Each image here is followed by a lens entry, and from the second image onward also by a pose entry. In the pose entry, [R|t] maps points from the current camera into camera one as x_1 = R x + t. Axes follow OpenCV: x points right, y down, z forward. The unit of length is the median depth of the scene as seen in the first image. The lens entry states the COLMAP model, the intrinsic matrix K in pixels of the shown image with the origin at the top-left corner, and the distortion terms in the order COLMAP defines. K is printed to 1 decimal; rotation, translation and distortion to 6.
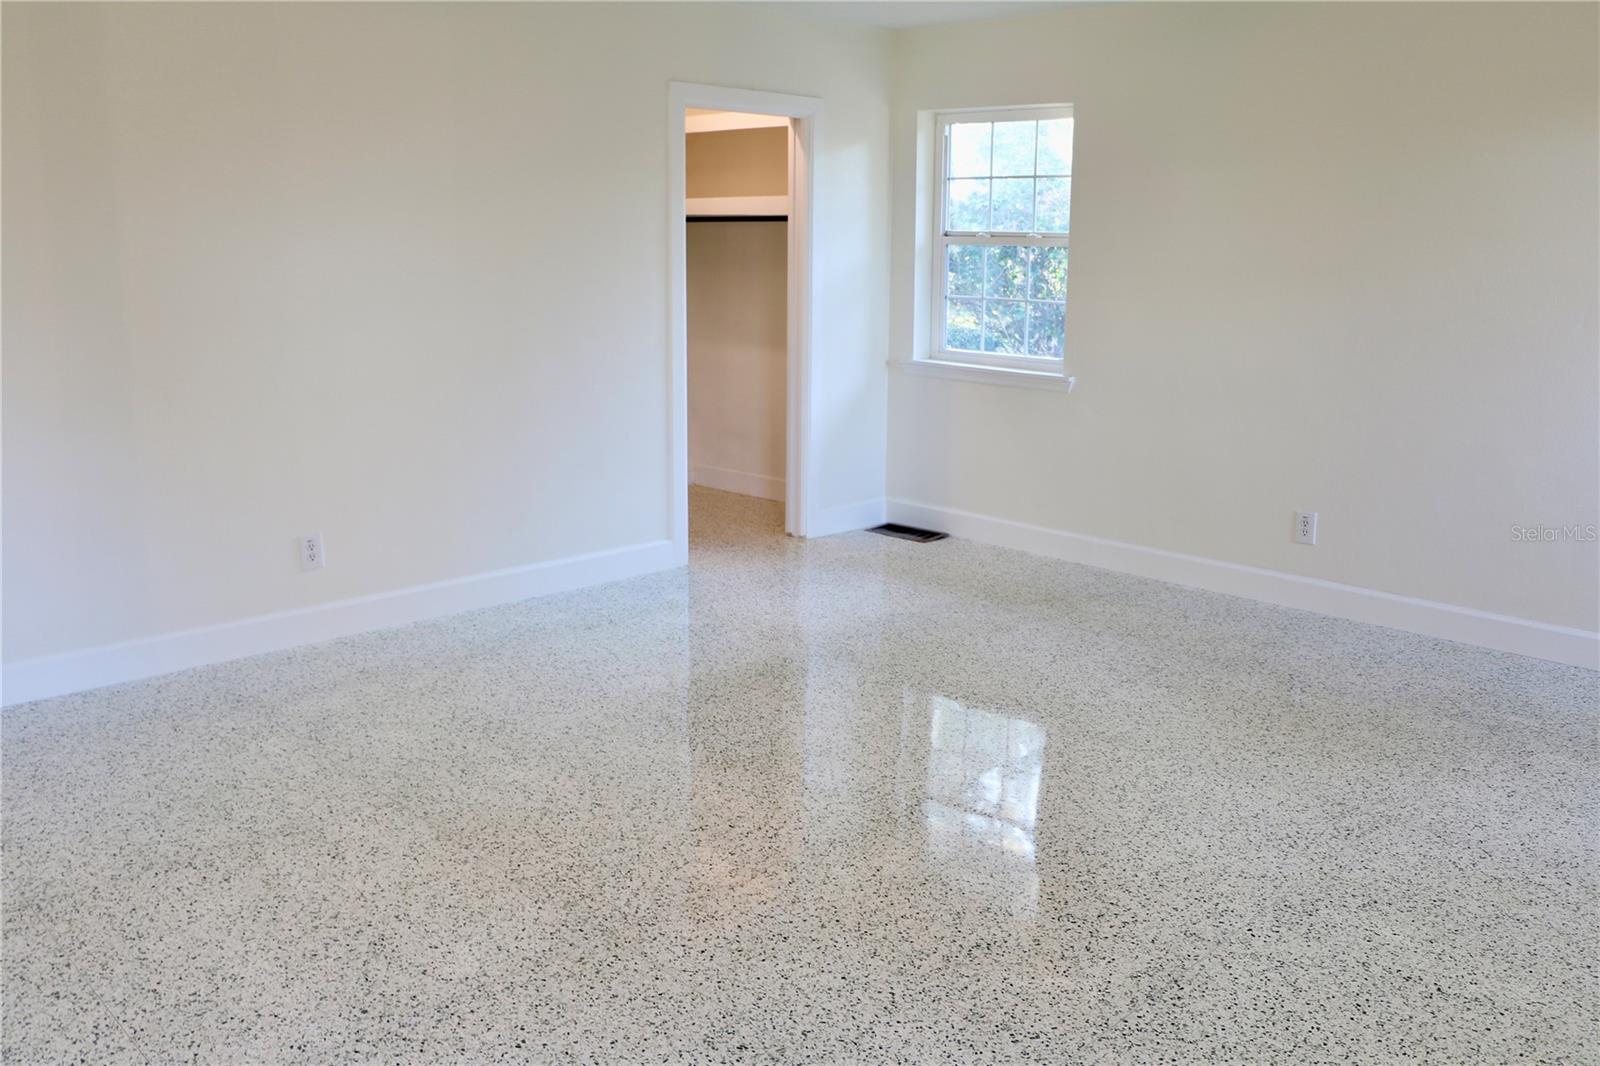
lens RADIAL K [[1314.0, 0, 800.0], [0, 1314.0, 533.0], [0, 0, 1]] dist [-0.184098, 0.151942]
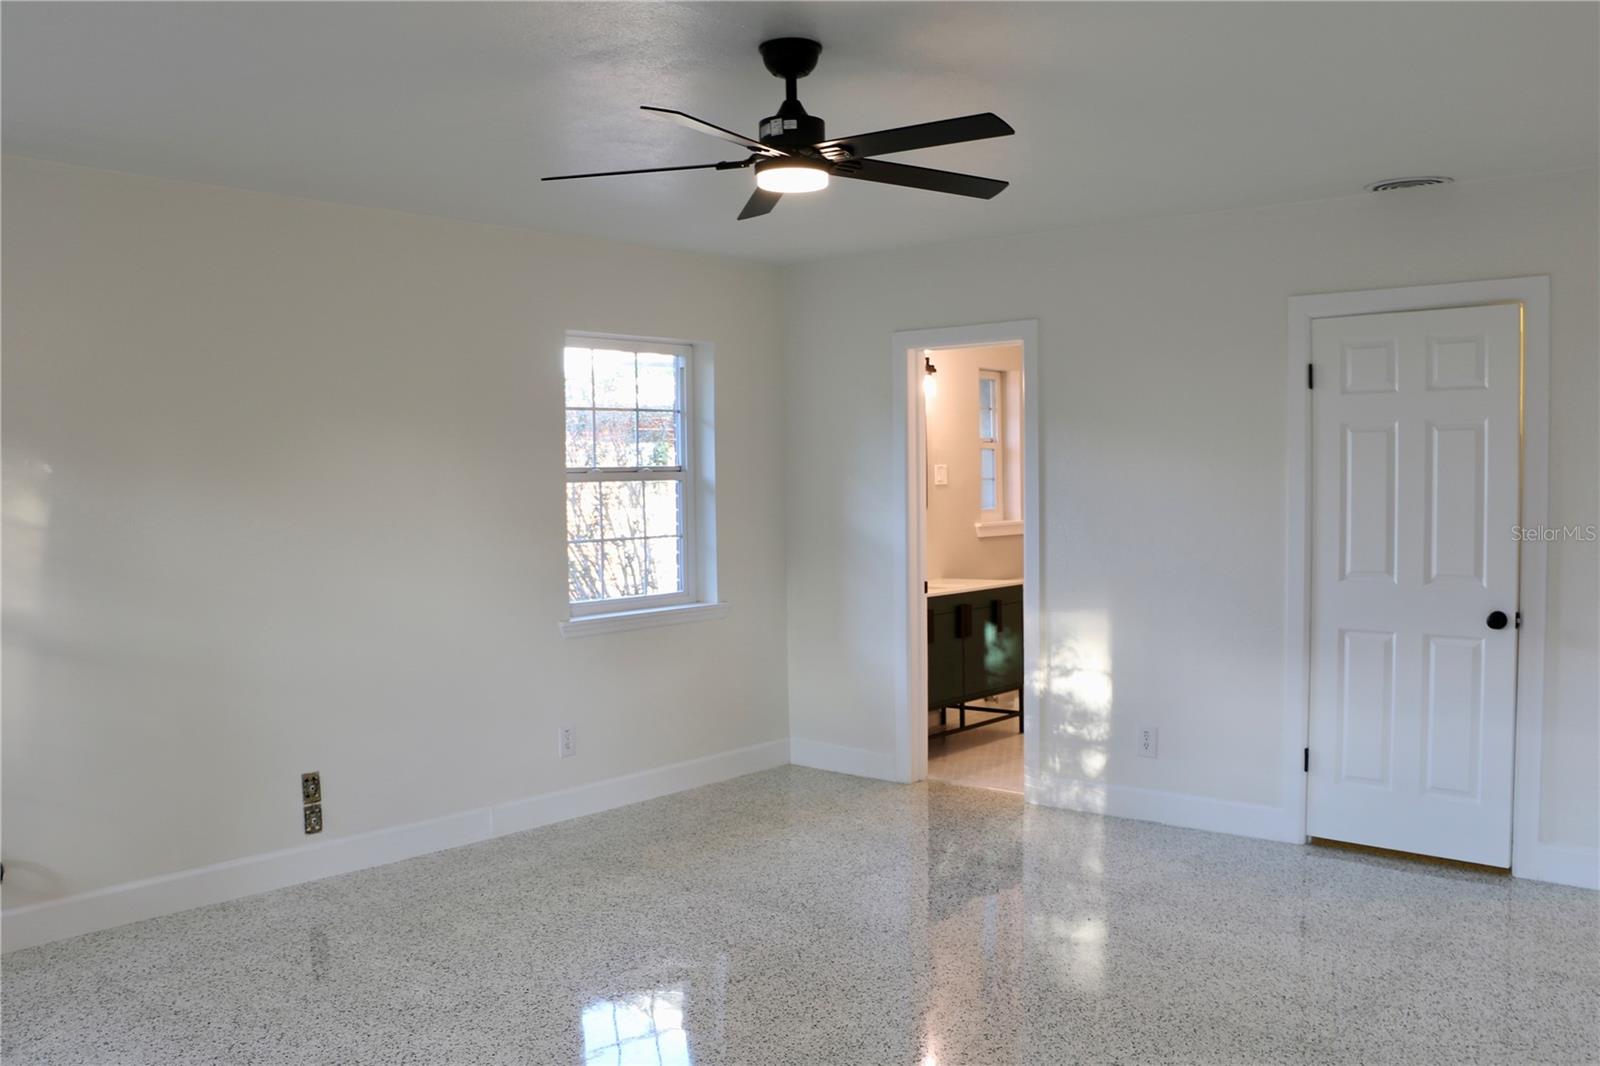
lens RADIAL K [[1386.6, 0, 800.0], [0, 1386.6, 533.0], [0, 0, 1]] dist [-0.198575, 0.171132]
pose [[-0.996745, 0.006654, -0.080346, 0.170248], [-0.014382, 0.965927, 0.258415, -0.471485], [0.079328, 0.258730, -0.962687, 2.083637]]
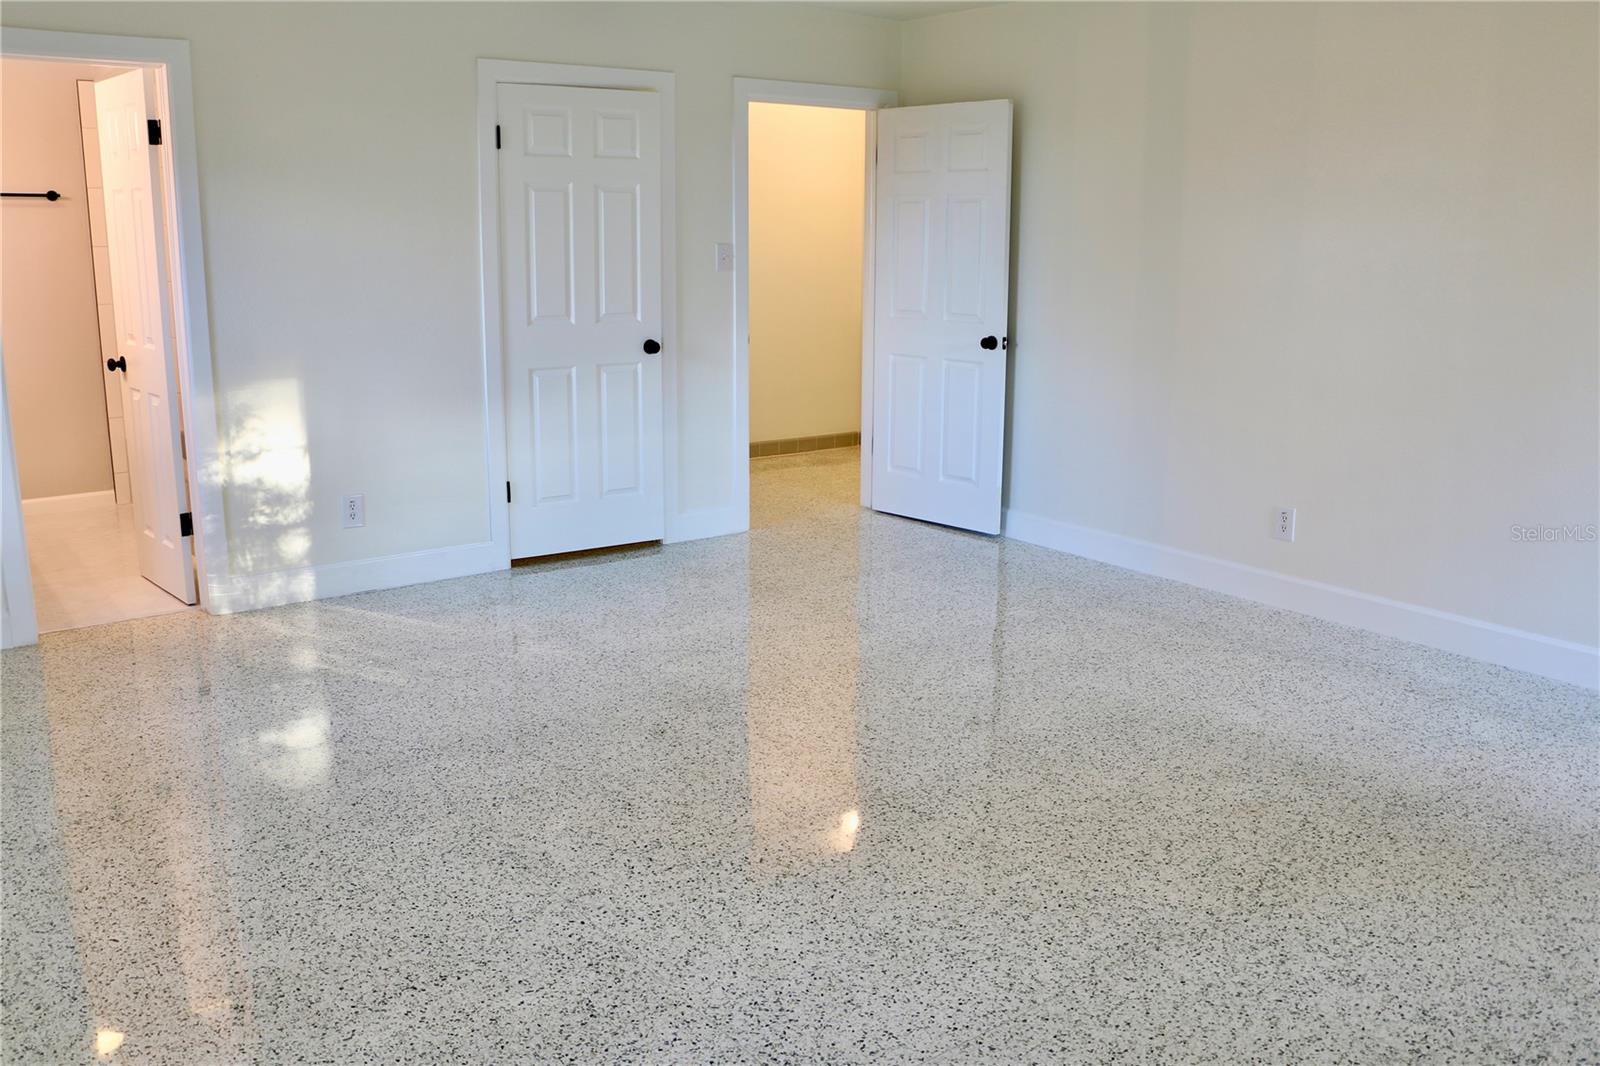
lens RADIAL K [[1335.1, 0, 792.3], [0, 1335.1, 504.4], [0, 0, 1]] dist [-0.177429, 0.123310]
pose [[-0.128016, 0.192062, -0.972997, 1.164794], [-0.224344, 0.950032, 0.217046, -0.230081], [0.966065, 0.246072, -0.078531, 1.077743]]
